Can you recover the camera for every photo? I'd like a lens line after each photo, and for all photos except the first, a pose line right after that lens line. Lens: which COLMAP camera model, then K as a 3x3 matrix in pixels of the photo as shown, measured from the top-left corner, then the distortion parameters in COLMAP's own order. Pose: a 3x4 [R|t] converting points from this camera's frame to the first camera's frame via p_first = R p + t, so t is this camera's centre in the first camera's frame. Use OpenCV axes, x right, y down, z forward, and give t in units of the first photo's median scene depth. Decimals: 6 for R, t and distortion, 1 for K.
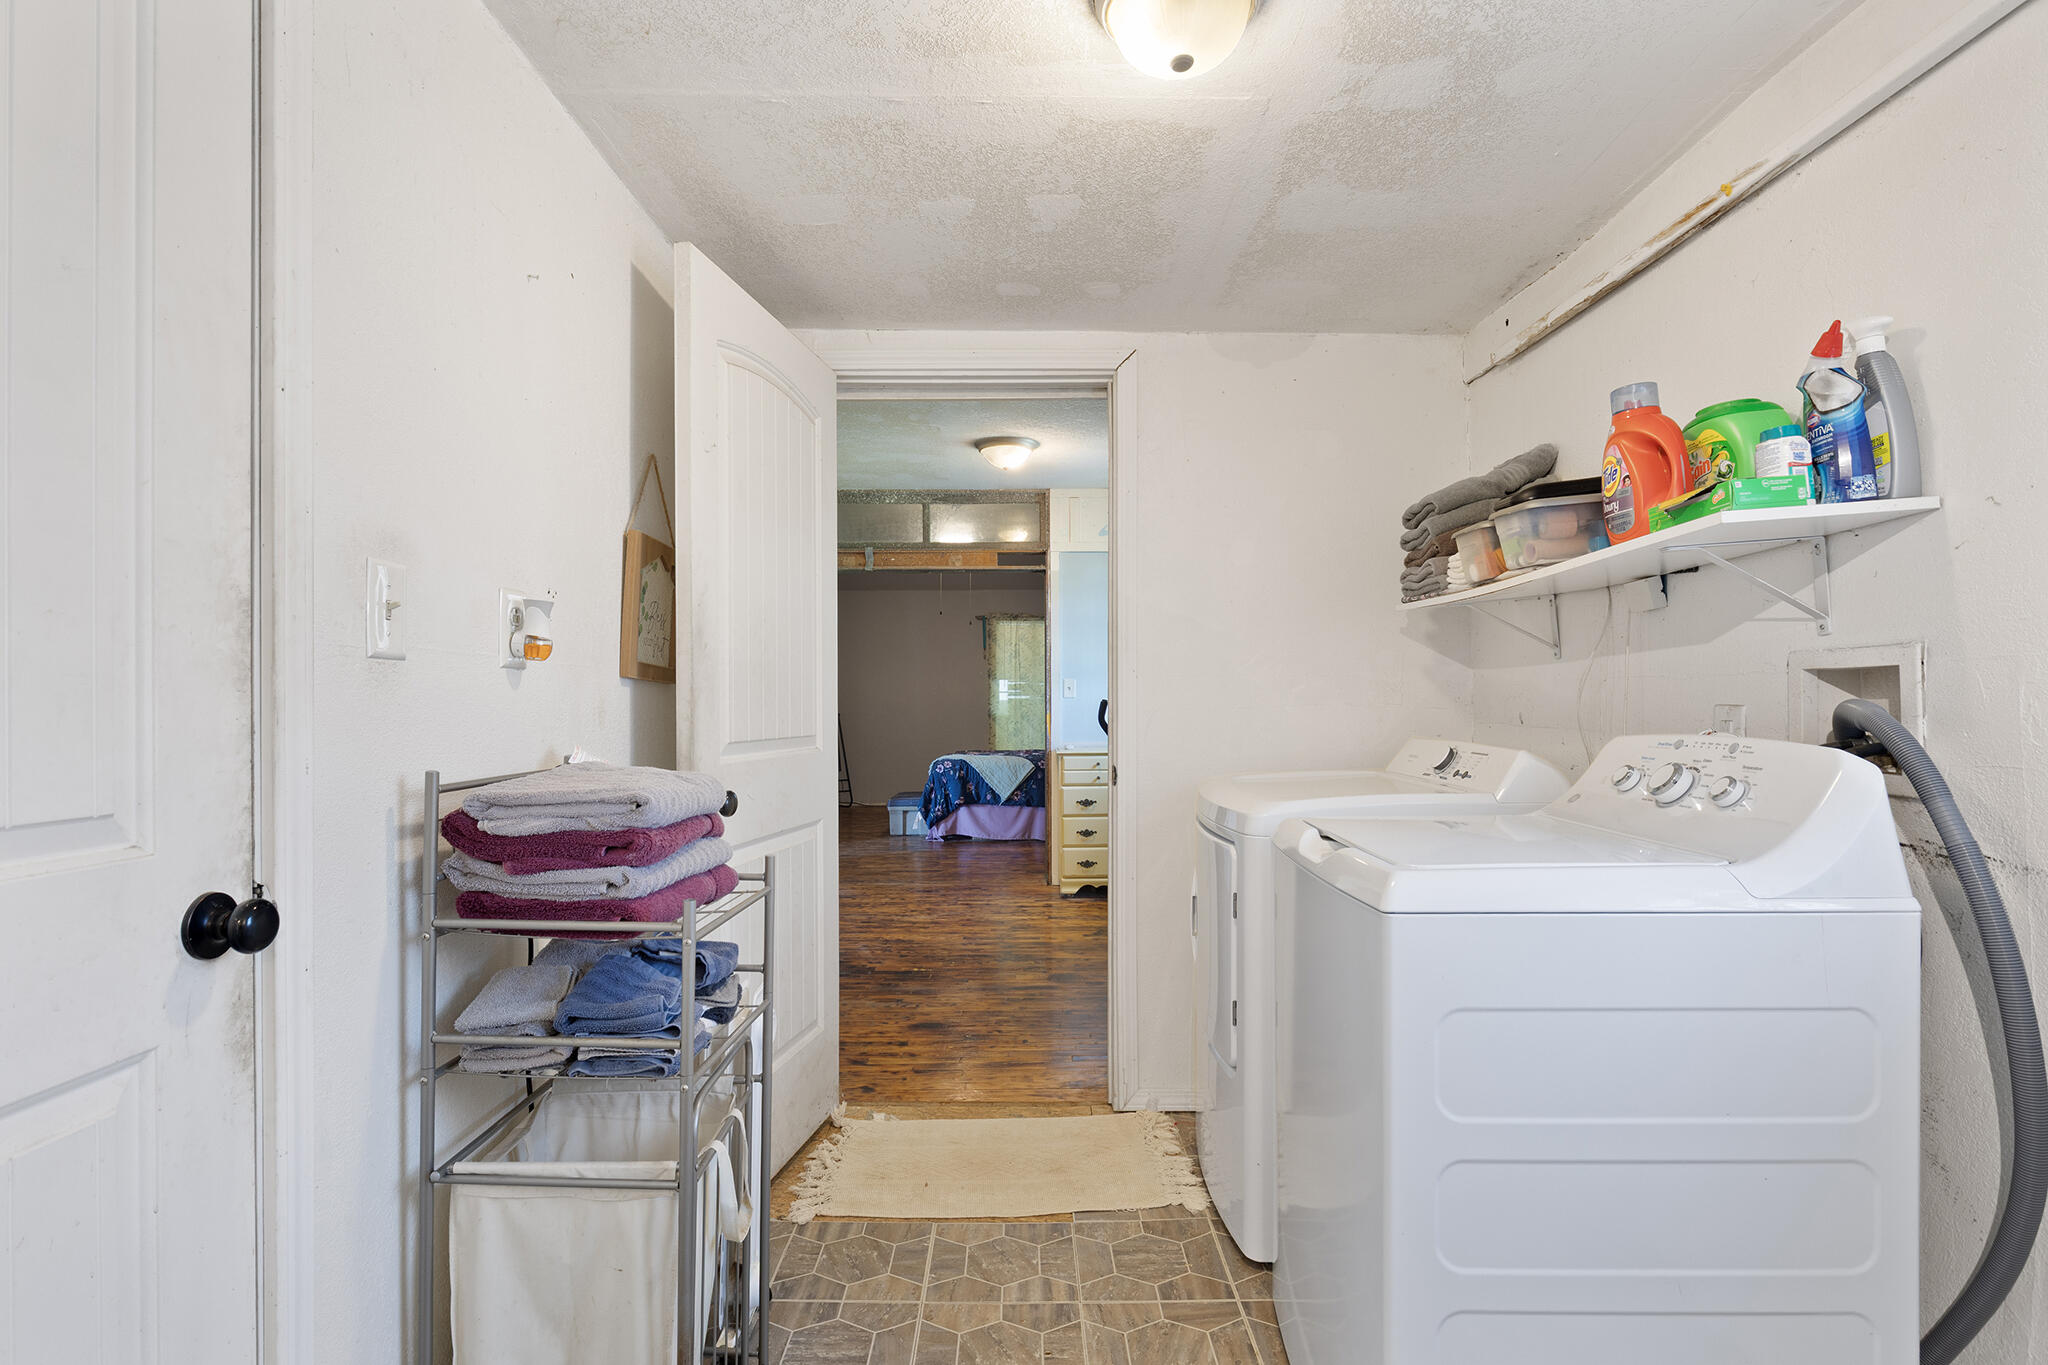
lens RADIAL K [[1027.1, 0, 1023.6], [0, 1027.1, 691.1], [0, 0, 1]] dist [-0.001273, -0.000055]
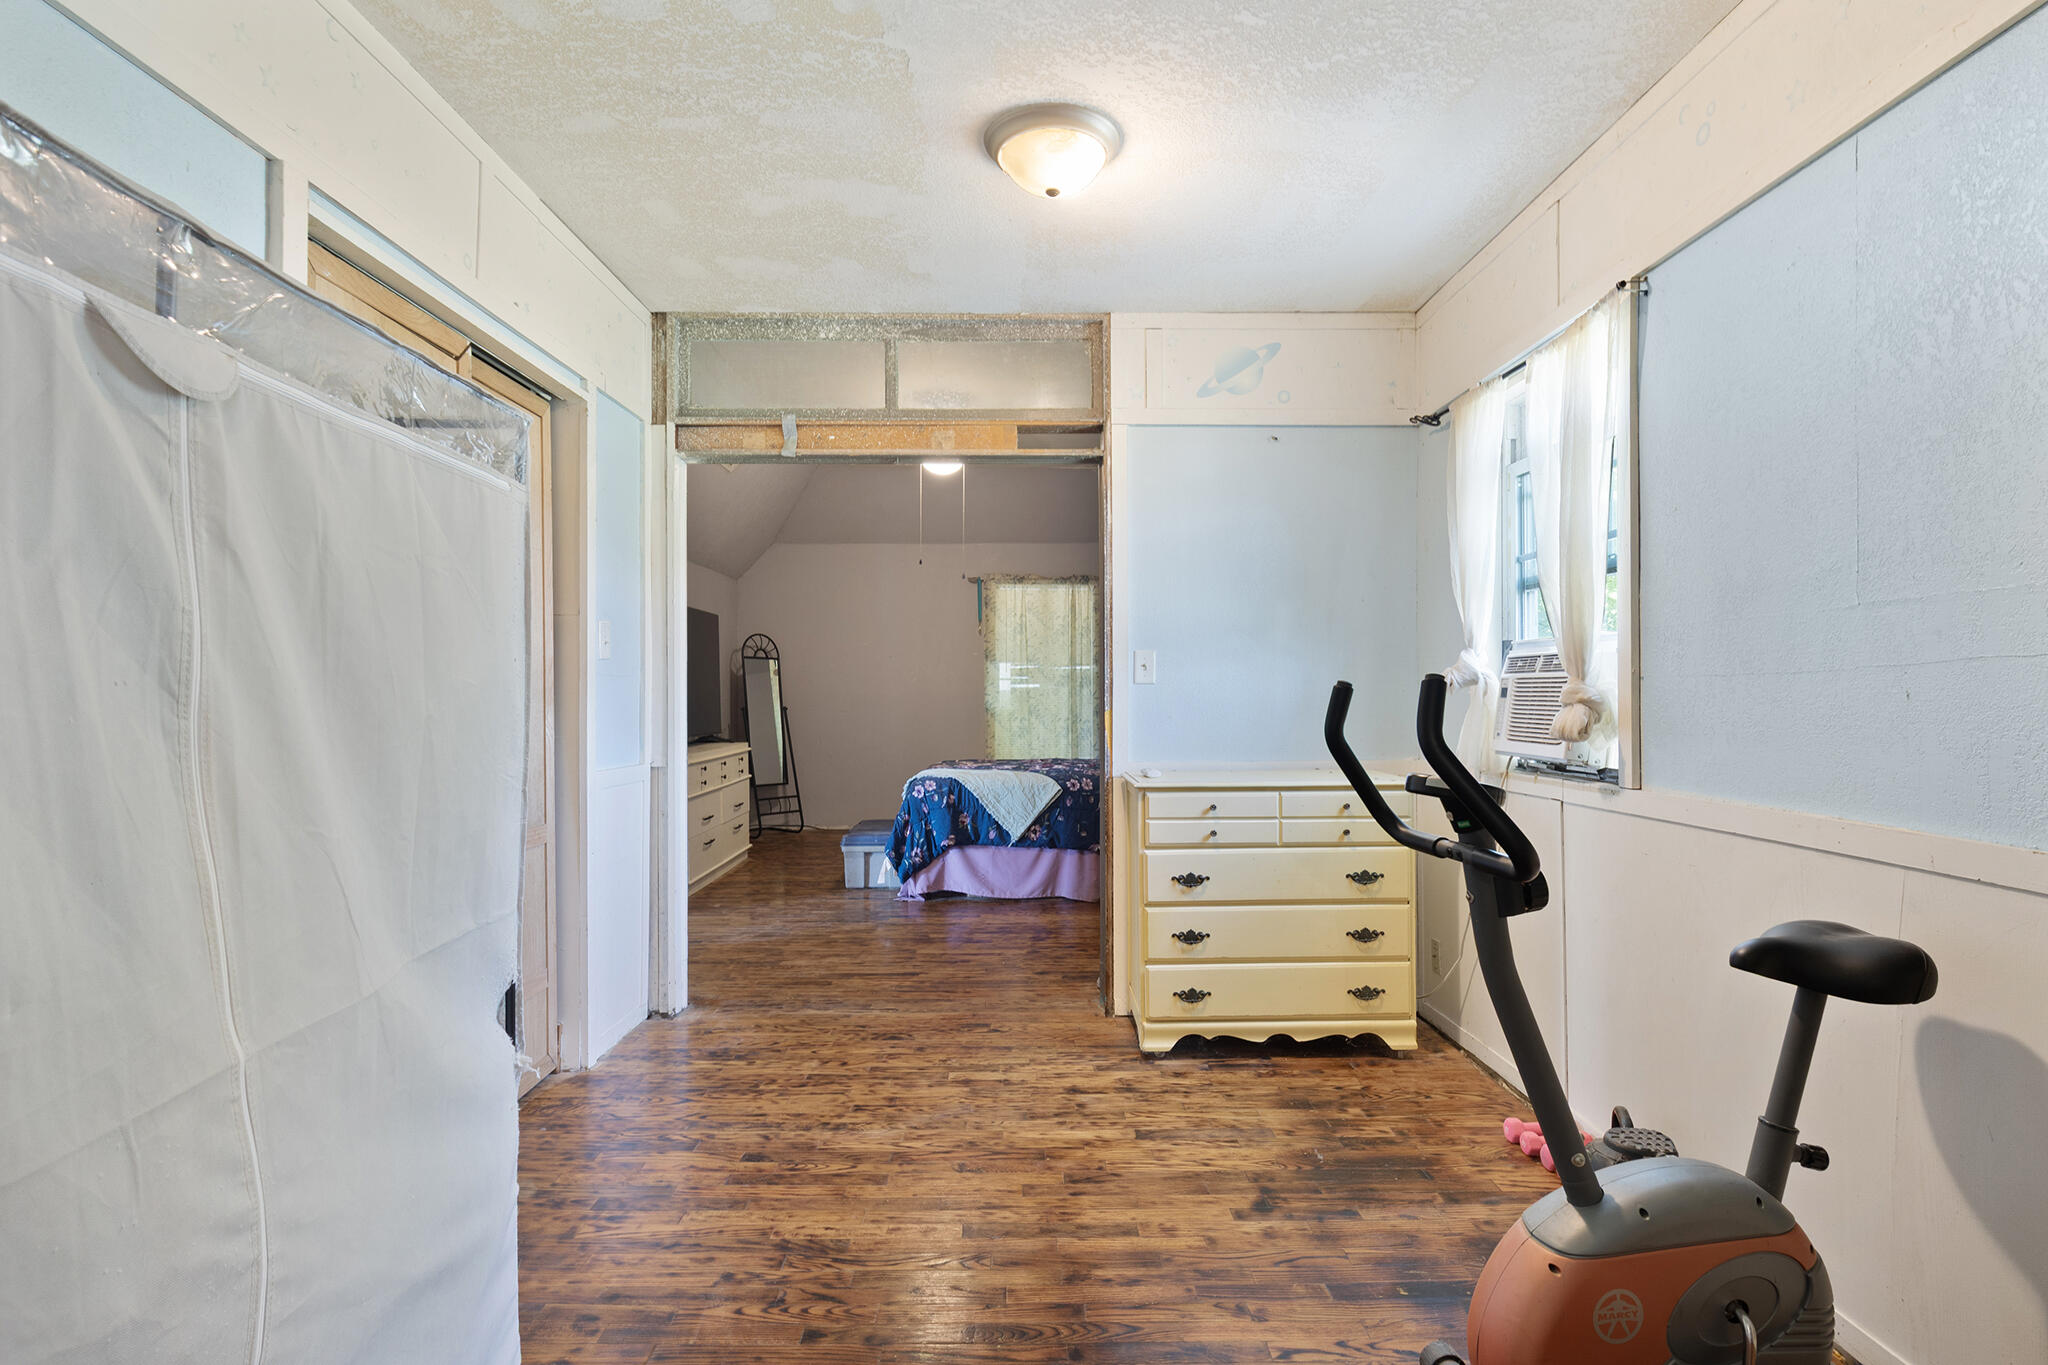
lens RADIAL K [[1027.1, 0, 1026.8], [0, 1027.1, 686.7], [0, 0, 1]] dist [-0.001273, -0.000055]
pose [[0.999844, 0.000127, 0.017648, -0.023281], [-0.000207, 0.999990, 0.004506, 0.004602], [-0.017647, -0.004509, 0.999834, 0.336137]]
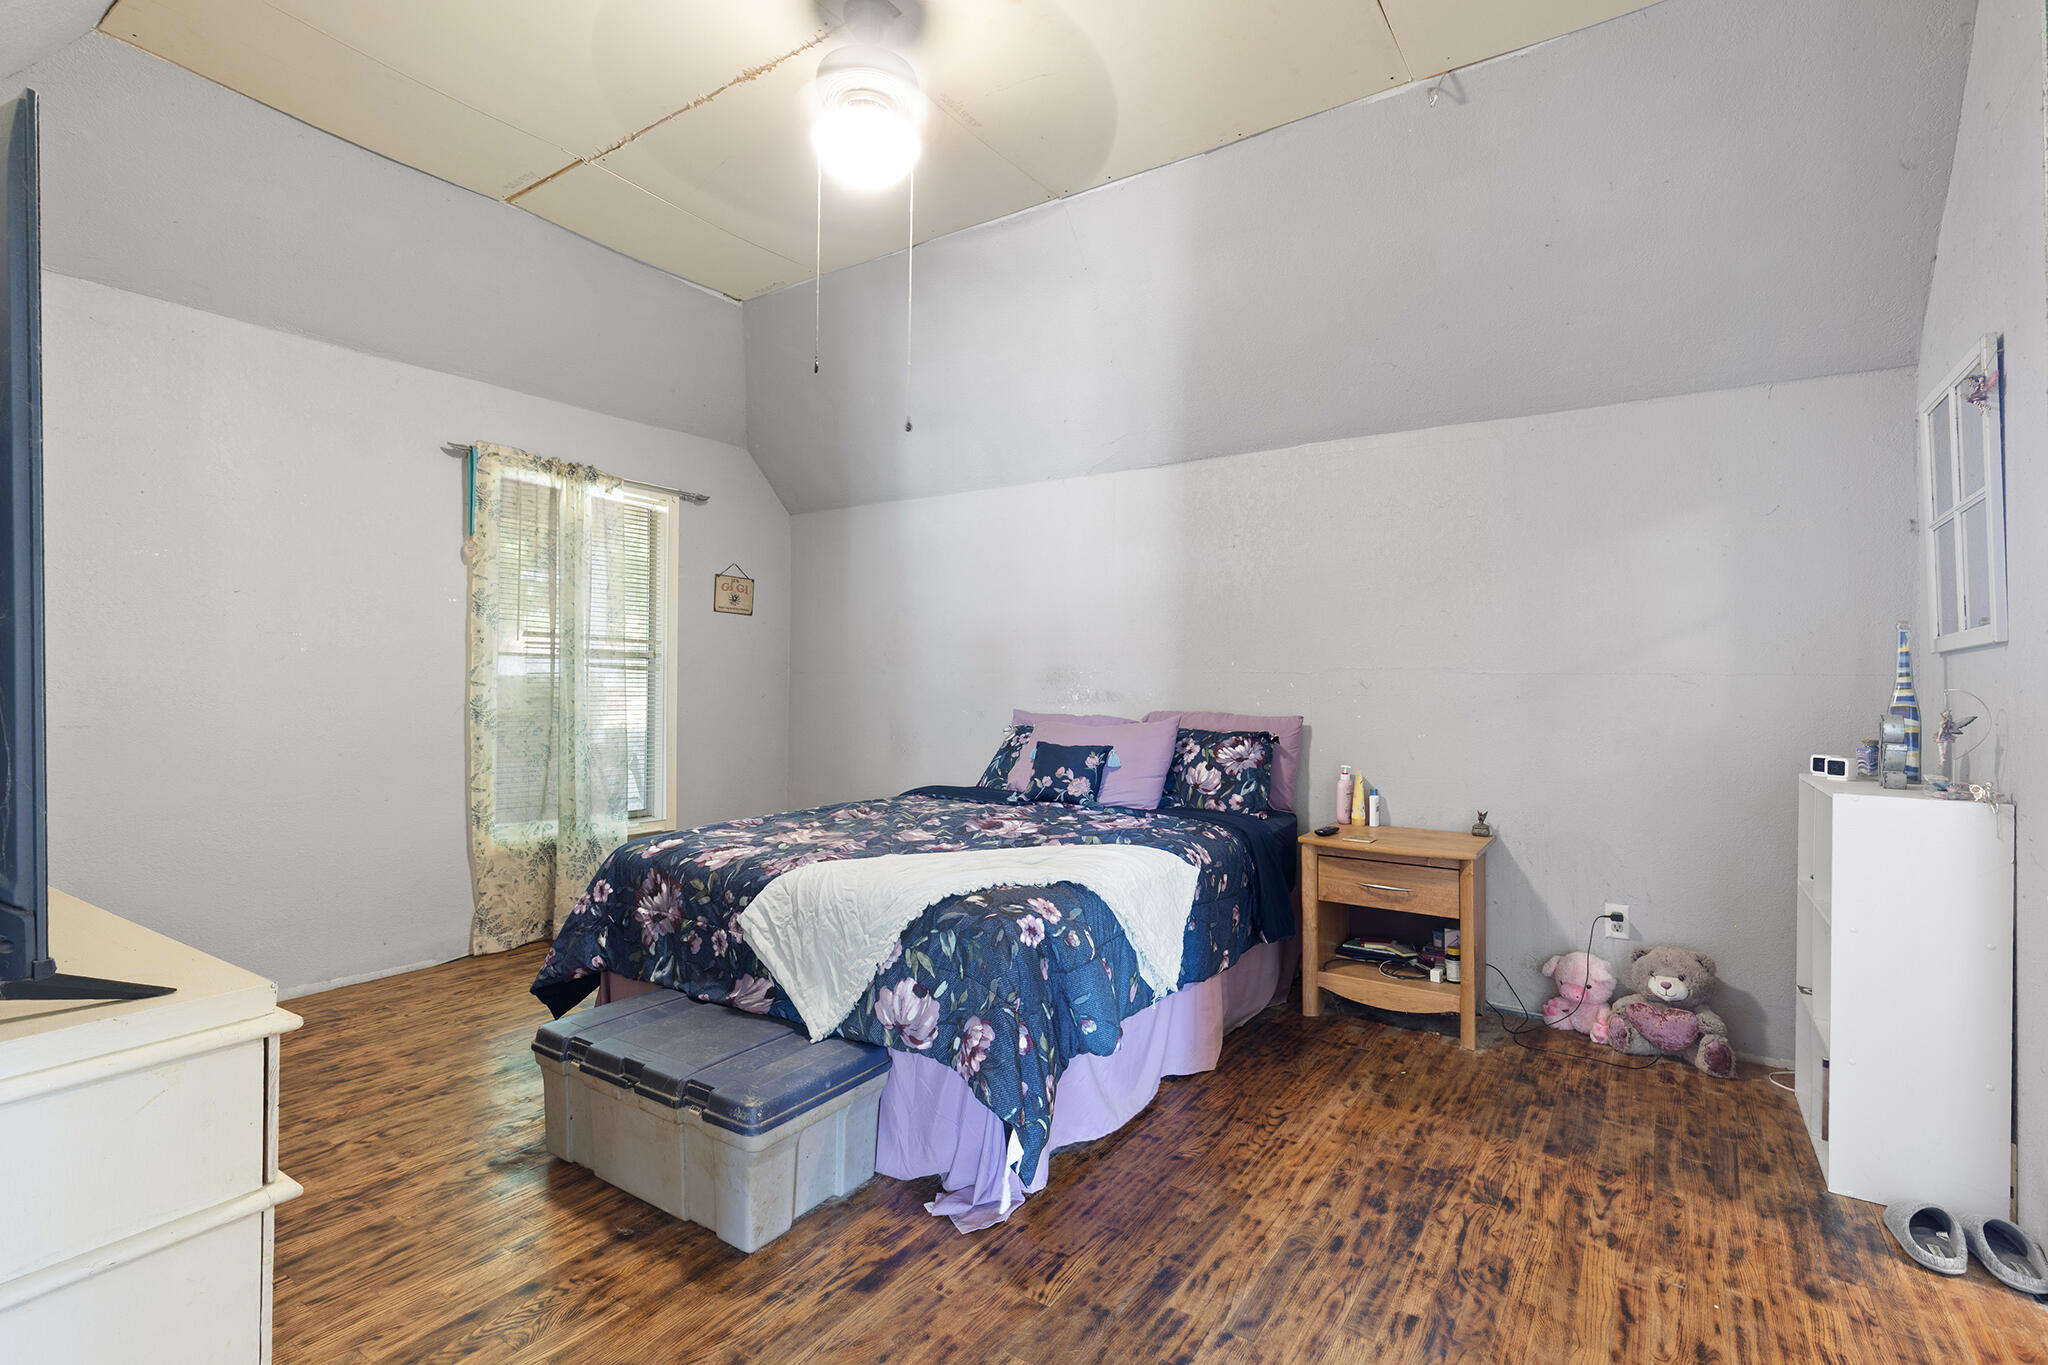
lens RADIAL K [[922.4, 0, 1027.2], [0, 922.4, 676.1], [0, 0, 1]] dist [-0.000880, -0.000048]
pose [[0.551755, 0.003516, 0.833999, -0.280760], [-0.010302, 0.999944, 0.002601, 0.009763], [-0.833943, -0.010027, 0.551760, 0.877044]]
